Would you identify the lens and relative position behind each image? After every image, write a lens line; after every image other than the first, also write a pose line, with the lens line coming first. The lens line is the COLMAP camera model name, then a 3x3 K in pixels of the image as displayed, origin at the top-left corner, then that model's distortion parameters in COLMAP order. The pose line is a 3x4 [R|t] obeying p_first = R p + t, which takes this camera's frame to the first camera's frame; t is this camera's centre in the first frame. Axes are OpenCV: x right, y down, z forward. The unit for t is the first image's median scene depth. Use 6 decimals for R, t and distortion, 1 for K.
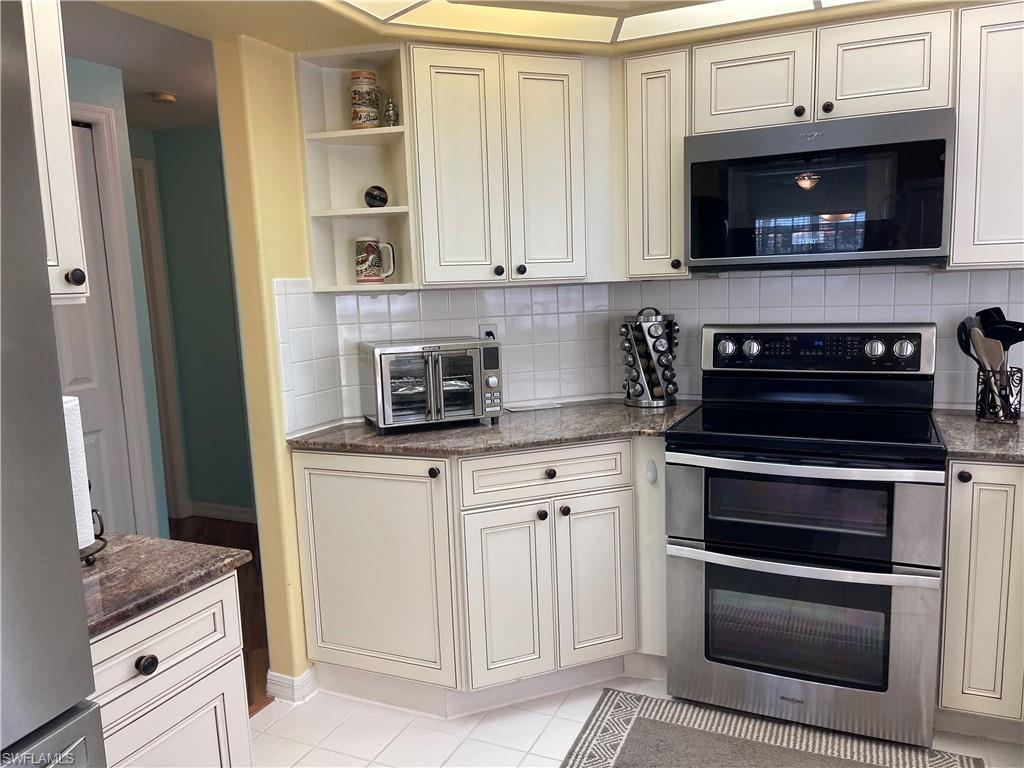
lens RADIAL K [[767.3, 0, 514.6], [0, 767.3, 393.7], [0, 0, 1]] dist [0.078175, -0.130606]
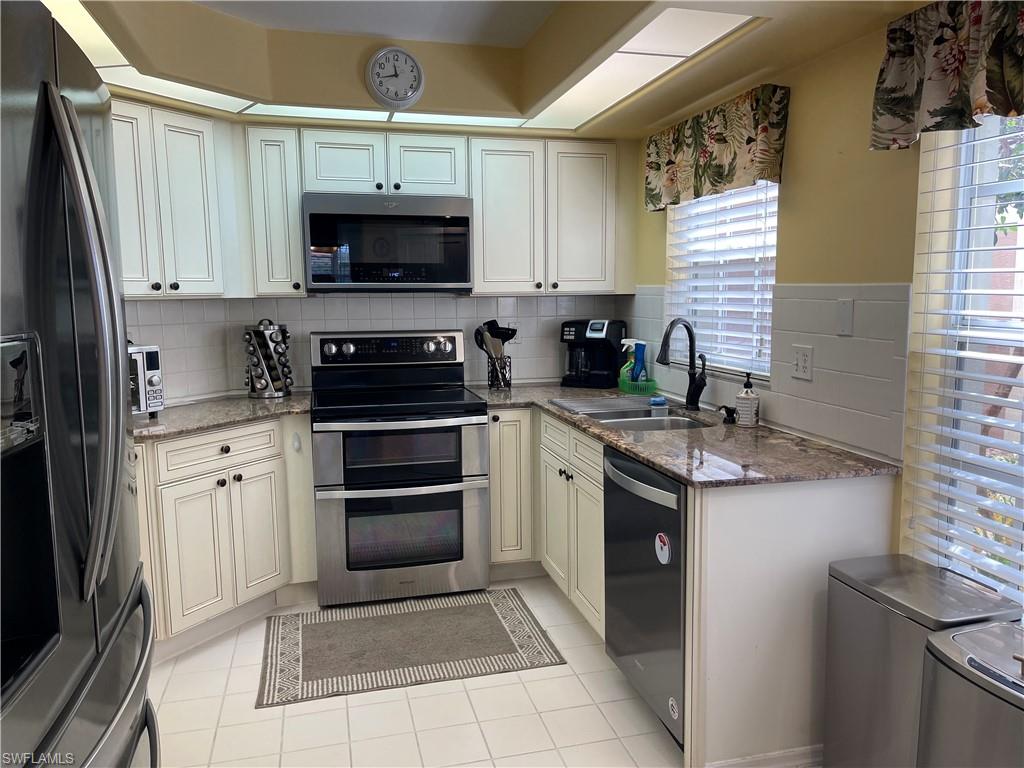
lens RADIAL K [[767.3, 0, 514.6], [0, 767.3, 393.7], [0, 0, 1]] dist [0.078175, -0.130606]
pose [[0.773811, -0.057279, 0.630822, -0.364350], [0.074123, 0.997249, -0.000374, 0.046960], [-0.629065, 0.047048, 0.775928, -0.270418]]
